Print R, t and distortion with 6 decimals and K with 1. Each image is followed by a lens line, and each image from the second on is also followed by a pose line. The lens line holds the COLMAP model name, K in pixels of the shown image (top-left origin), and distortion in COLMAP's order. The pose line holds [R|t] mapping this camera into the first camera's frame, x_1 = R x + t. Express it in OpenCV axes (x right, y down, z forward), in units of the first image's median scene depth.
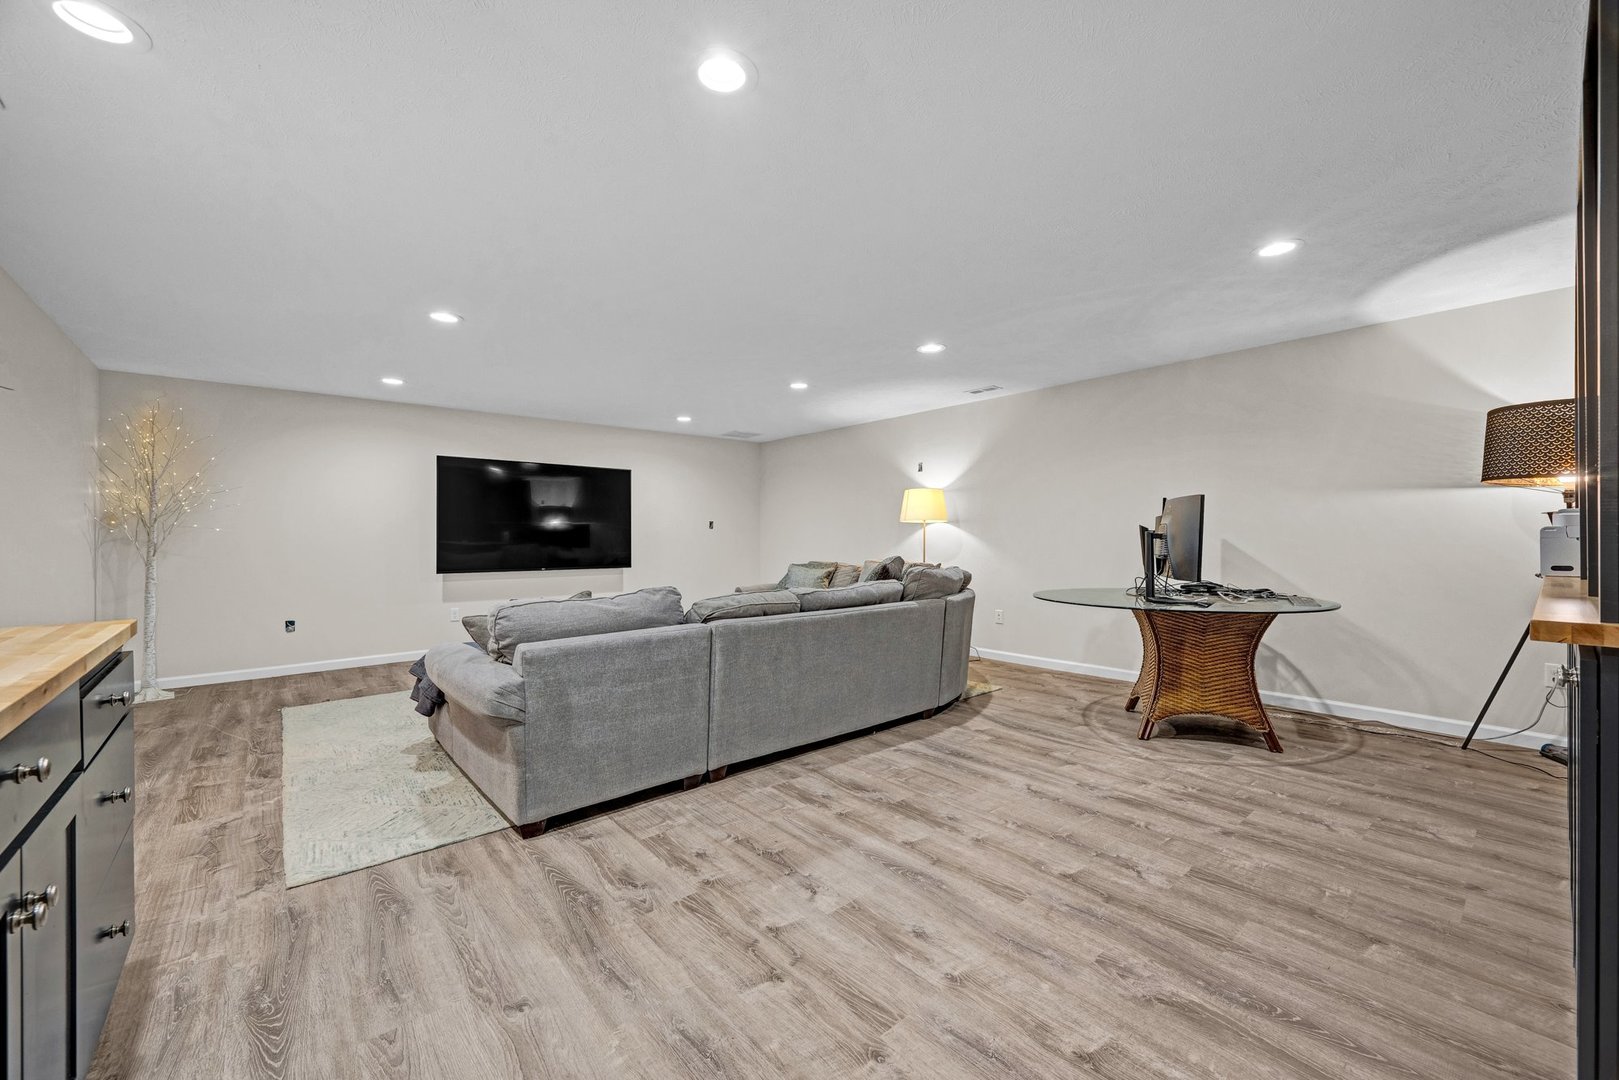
lens RADIAL K [[643.5, 0, 808.4], [0, 643.5, 532.4], [0, 0, 1]] dist [-0.000135, -0.000092]
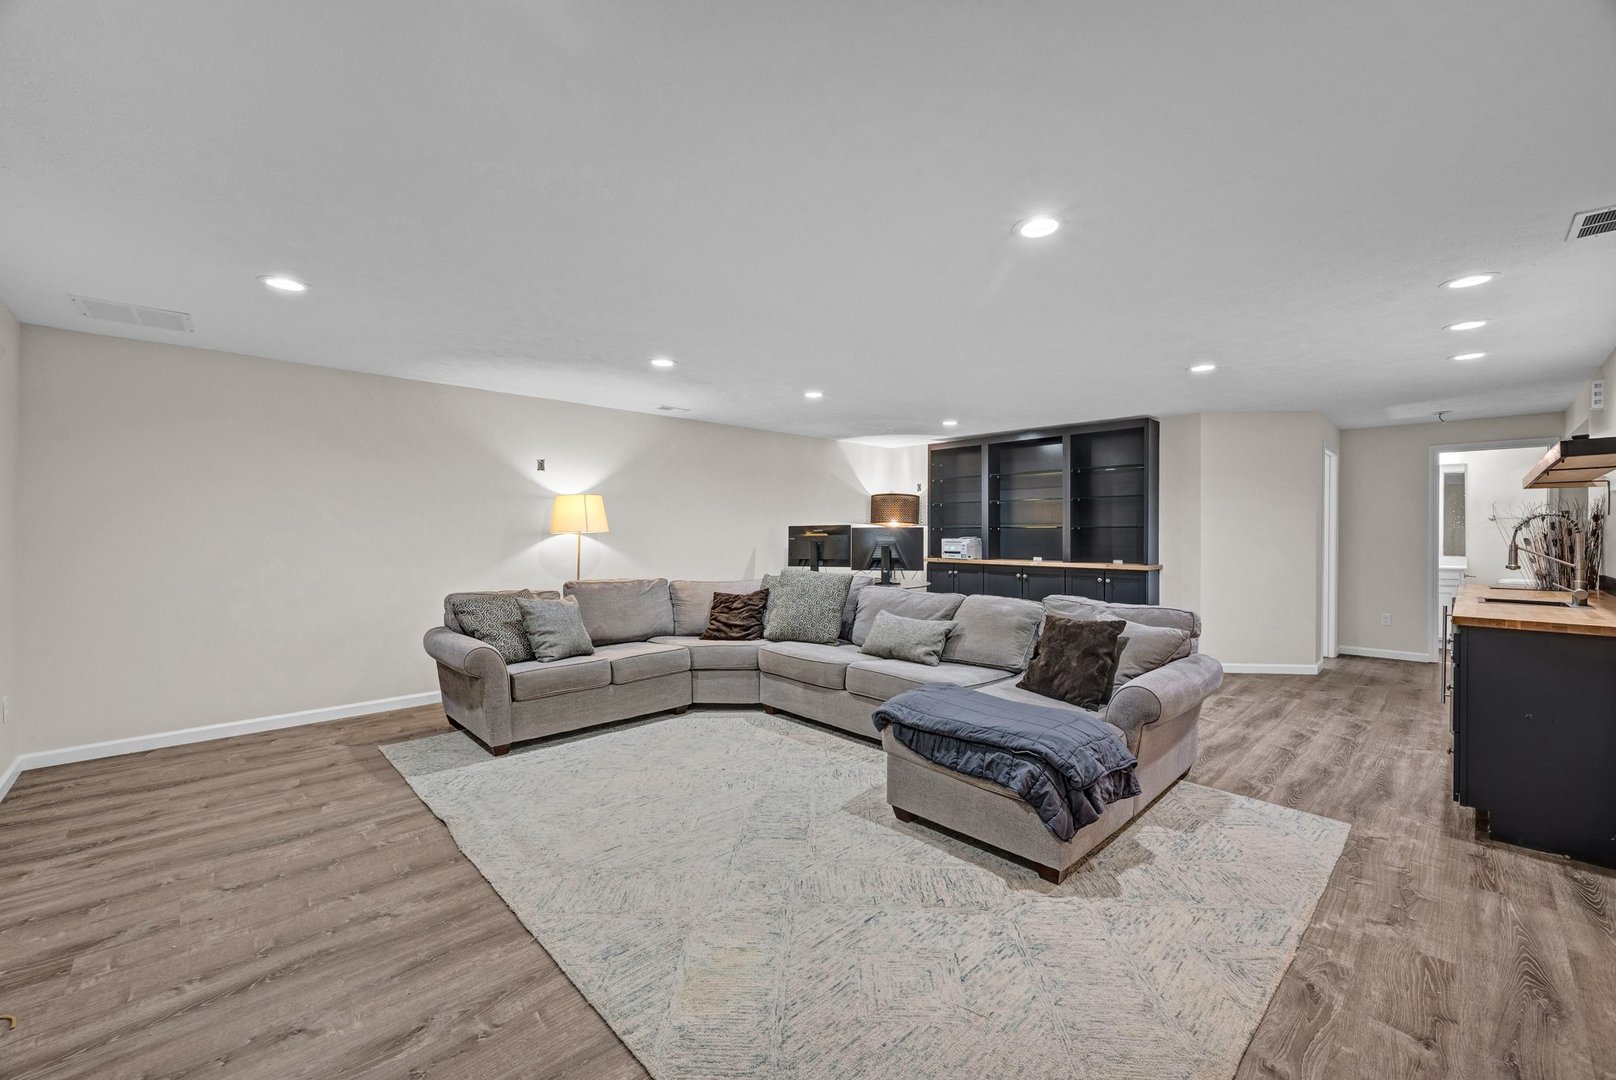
lens RADIAL K [[639.0, 0, 816.3], [0, 639.0, 542.0], [0, 0, 1]] dist [-0.001908, 0.000218]
pose [[-0.067319, -0.010322, 0.997678, -1.725611], [-0.008903, 0.999913, 0.009744, -0.038328], [-0.997692, -0.008226, -0.067405, 1.852126]]
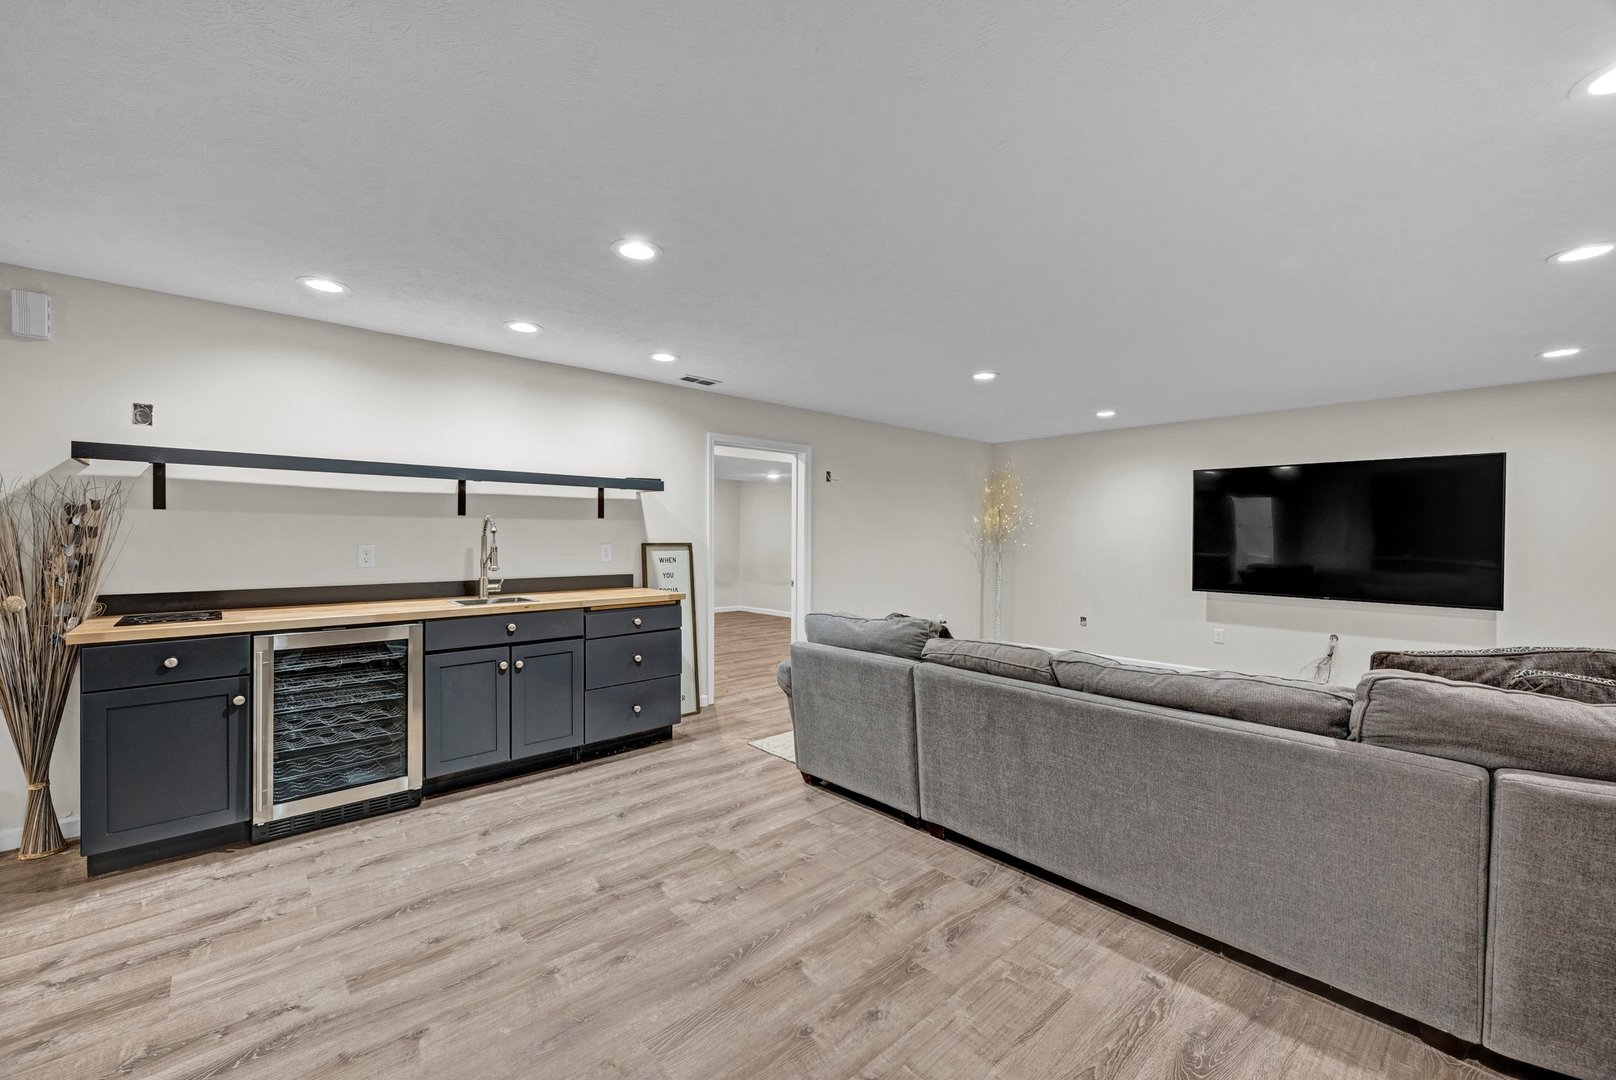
lens RADIAL K [[639.0, 0, 816.3], [0, 639.0, 542.0], [0, 0, 1]] dist [-0.001908, 0.000218]
pose [[0.041244, 0.014692, -0.999041, 0.902316], [-0.000161, 0.999892, 0.014698, -0.060231], [0.999149, -0.000446, 0.041242, 0.937973]]
